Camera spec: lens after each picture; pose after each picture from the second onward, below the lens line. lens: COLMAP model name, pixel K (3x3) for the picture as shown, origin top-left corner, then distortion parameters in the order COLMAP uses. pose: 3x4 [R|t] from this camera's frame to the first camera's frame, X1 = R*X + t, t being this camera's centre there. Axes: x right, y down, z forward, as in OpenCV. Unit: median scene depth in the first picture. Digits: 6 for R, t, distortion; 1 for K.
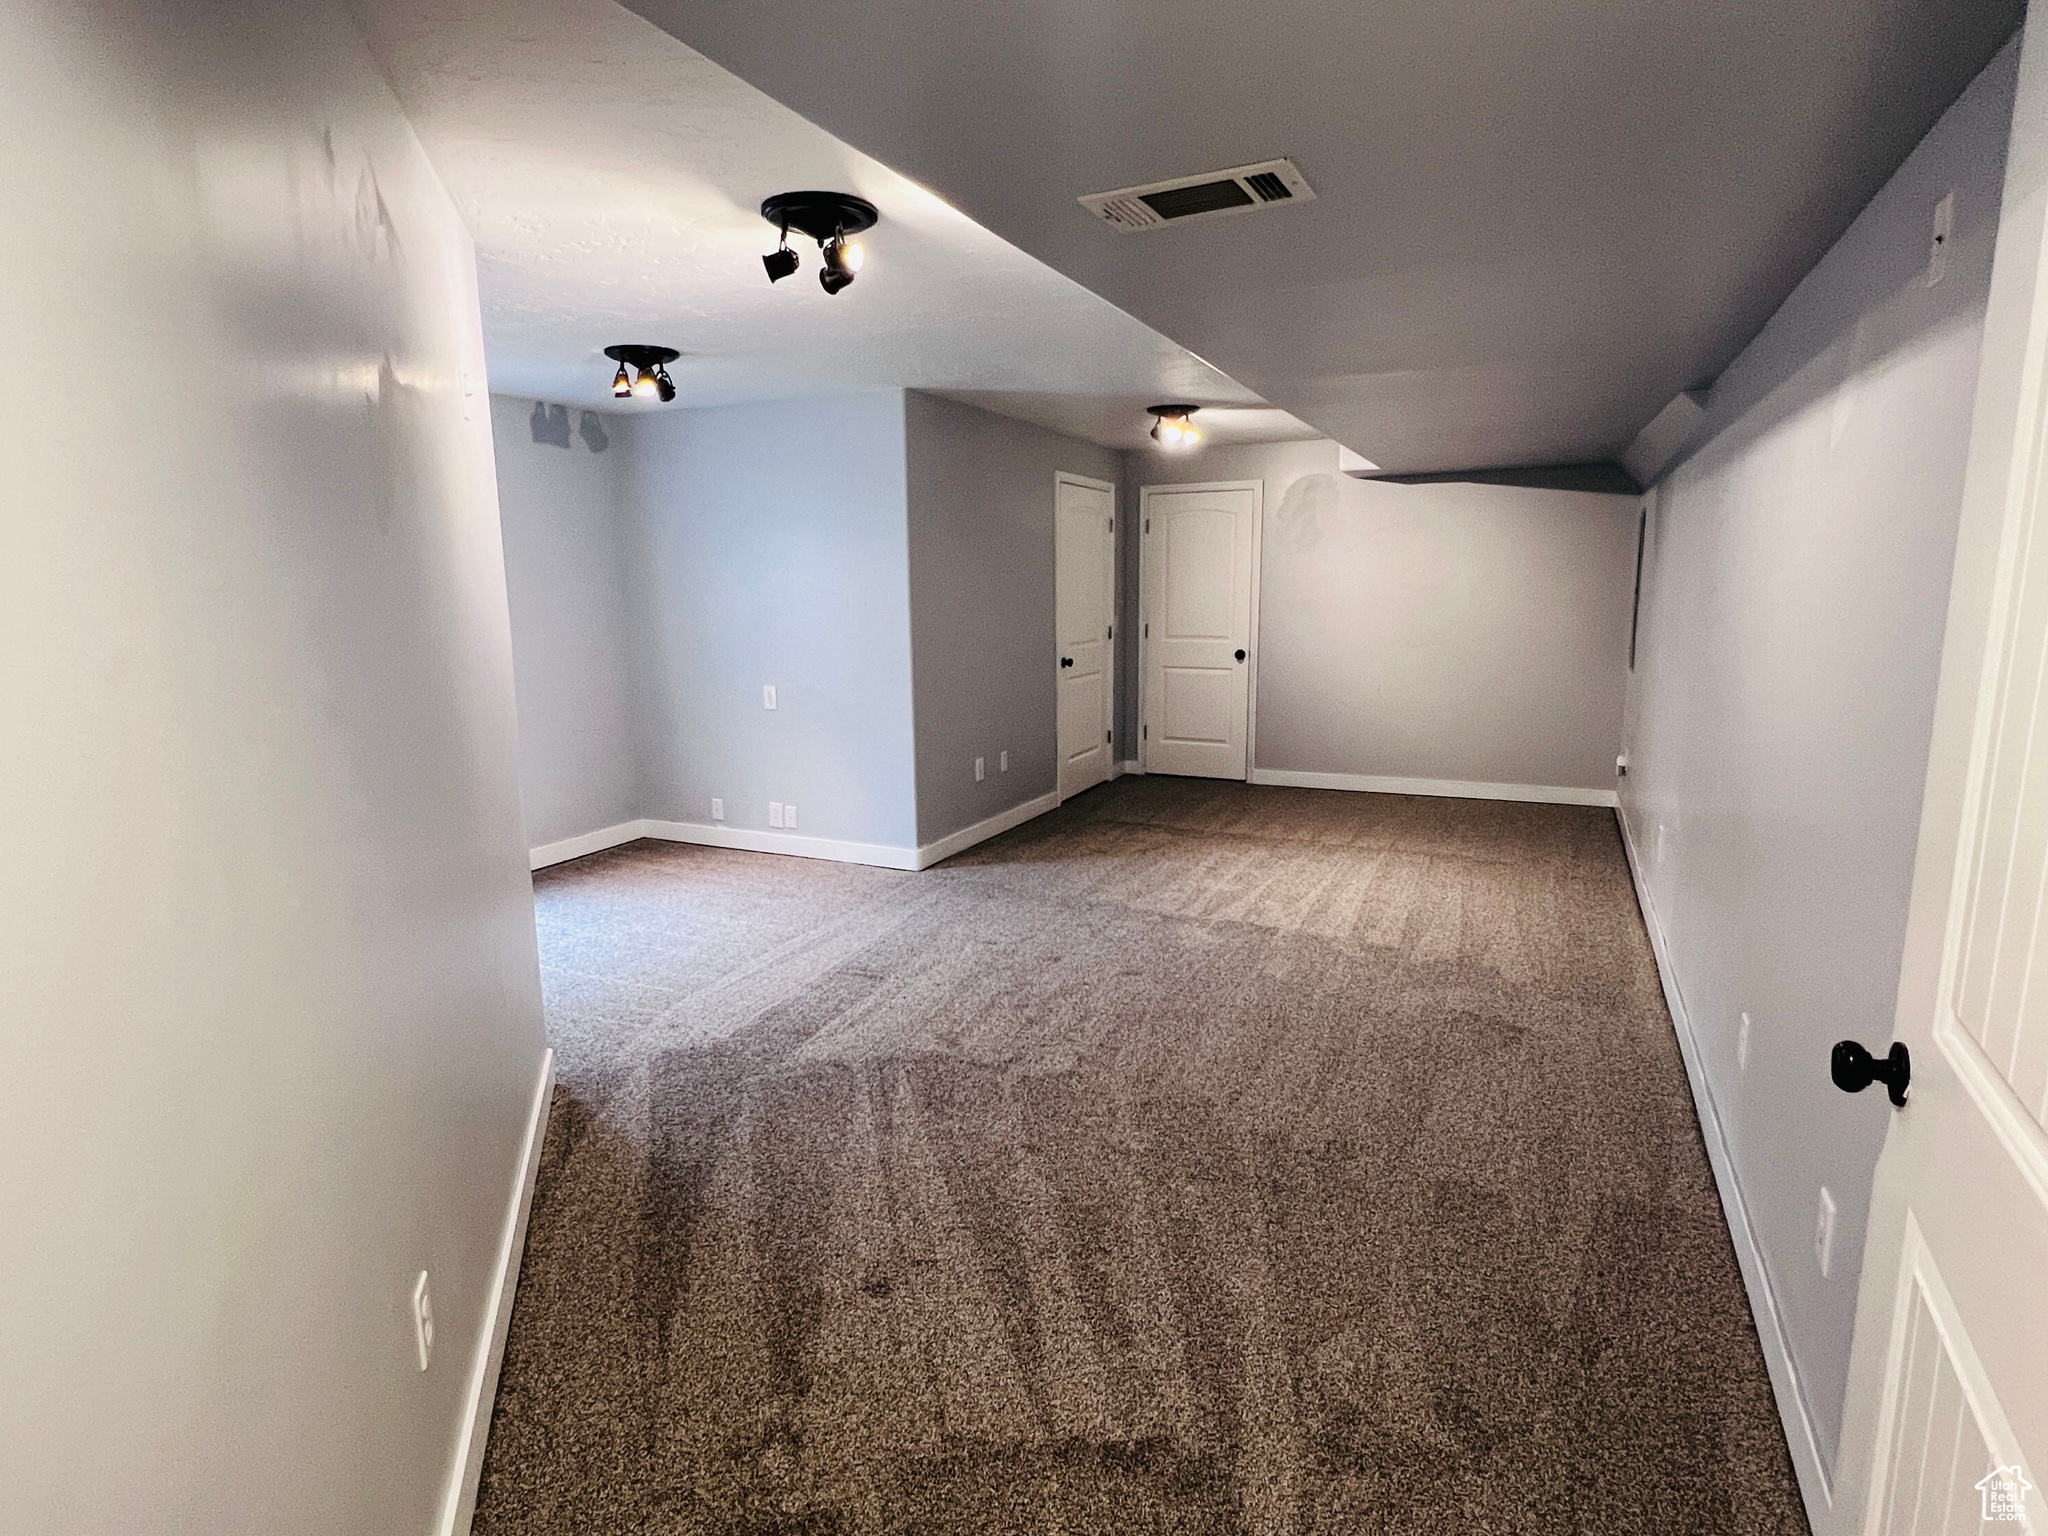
lens RADIAL K [[1090.7, 0, 1027.9], [0, 1090.7, 769.6], [0, 0, 1]] dist [0.006631, 0.001300]
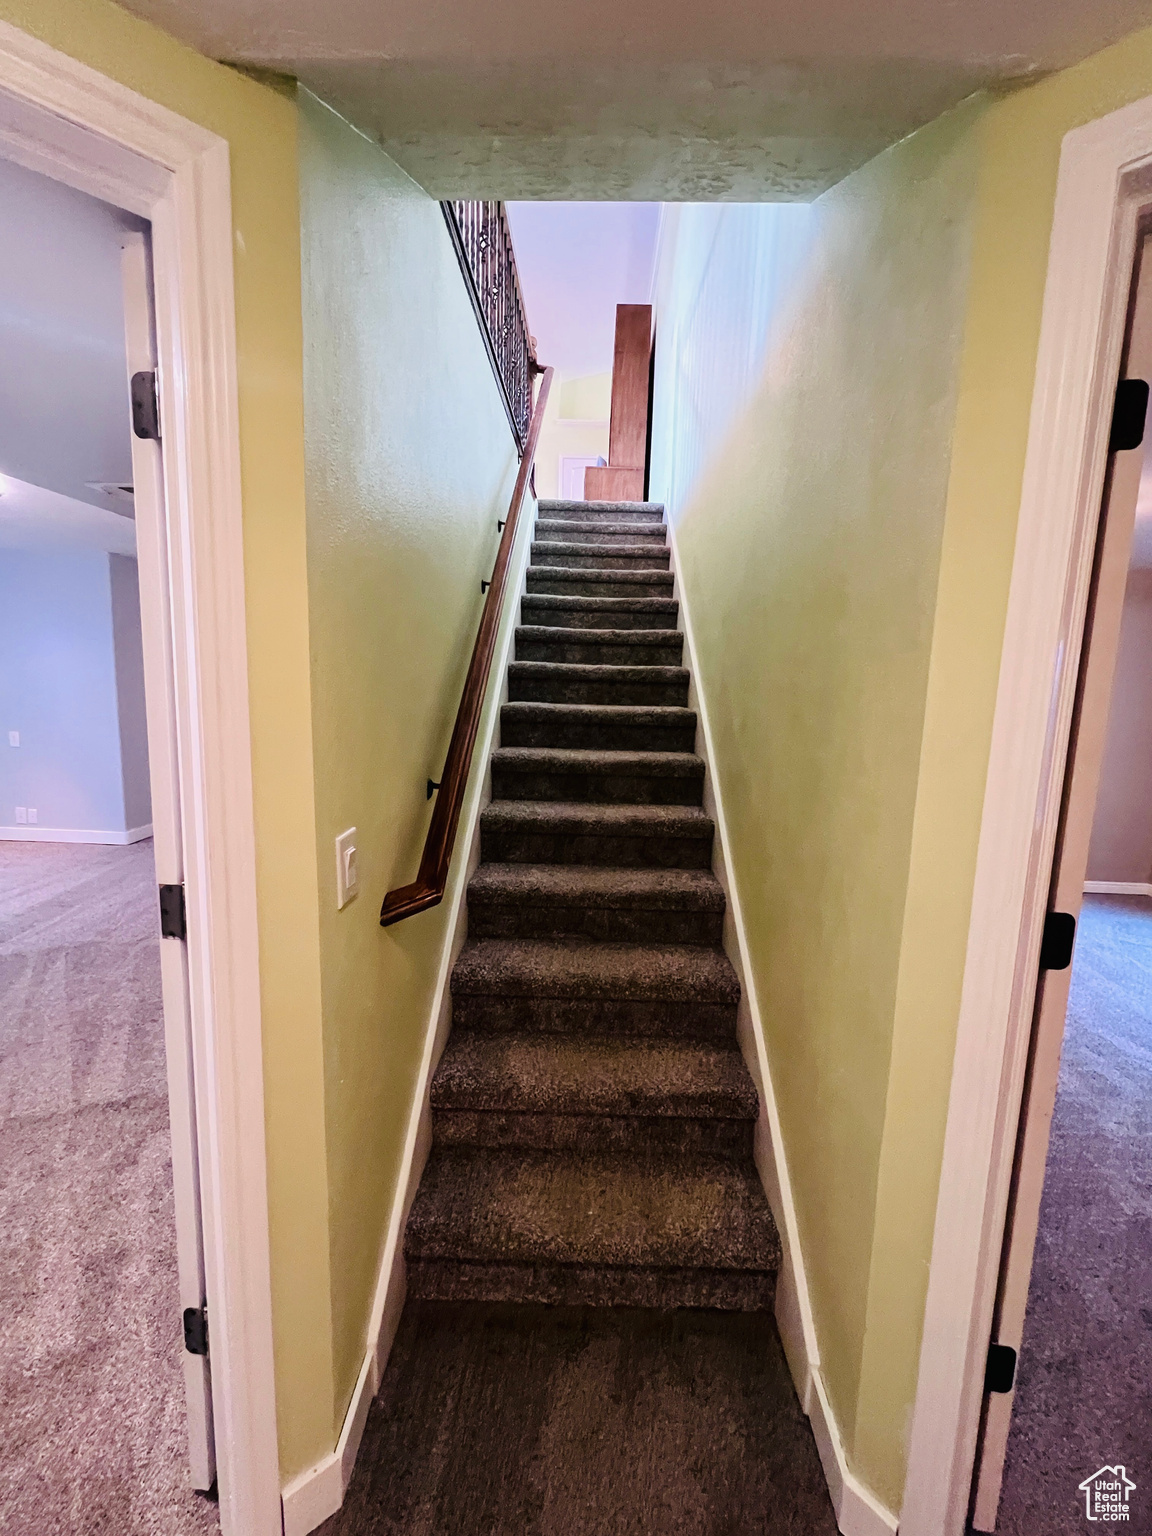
lens RADIAL K [[628.7, 0, 574.9], [0, 628.7, 762.8], [0, 0, 1]] dist [0.003353, 0.000402]
pose [[0.914052, -0.012811, 0.405395, 0.162873], [0.028844, 0.999024, -0.033463, 0.026139], [-0.404571, 0.042280, 0.913529, -0.174887]]
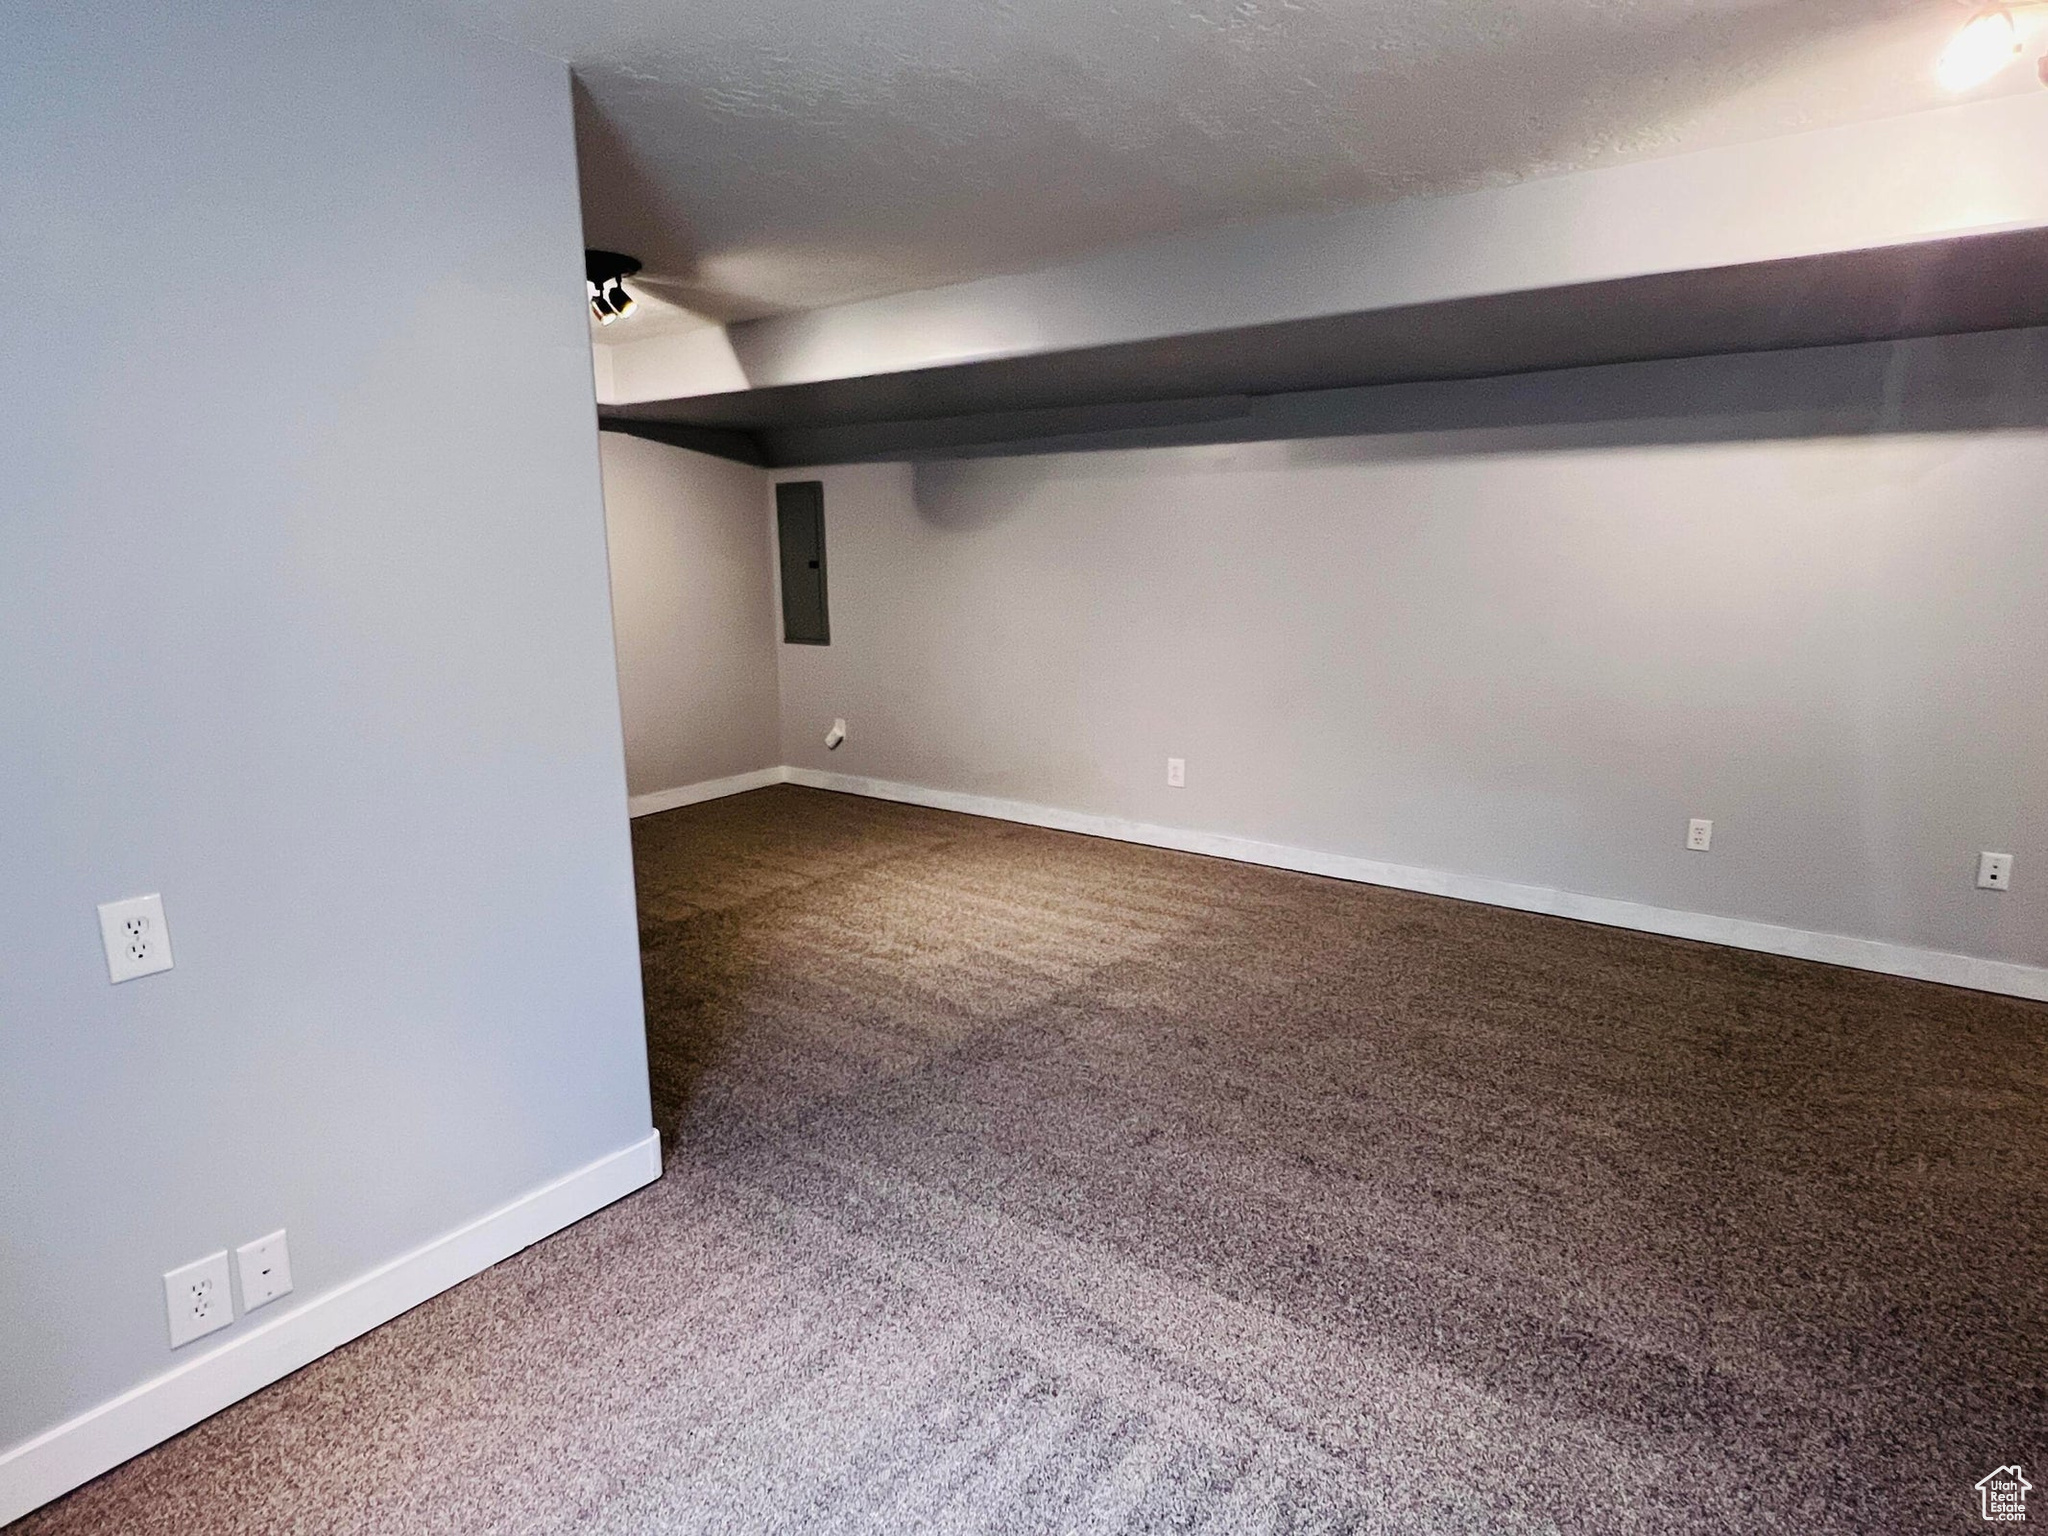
lens RADIAL K [[1090.7, 0, 1027.1], [0, 1090.7, 769.5], [0, 0, 1]] dist [0.006631, 0.001300]
pose [[0.188959, -0.186668, 0.964080, -0.600603], [0.168705, 0.973340, 0.155395, -0.148256], [-0.967385, 0.133282, 0.215413, 0.902572]]
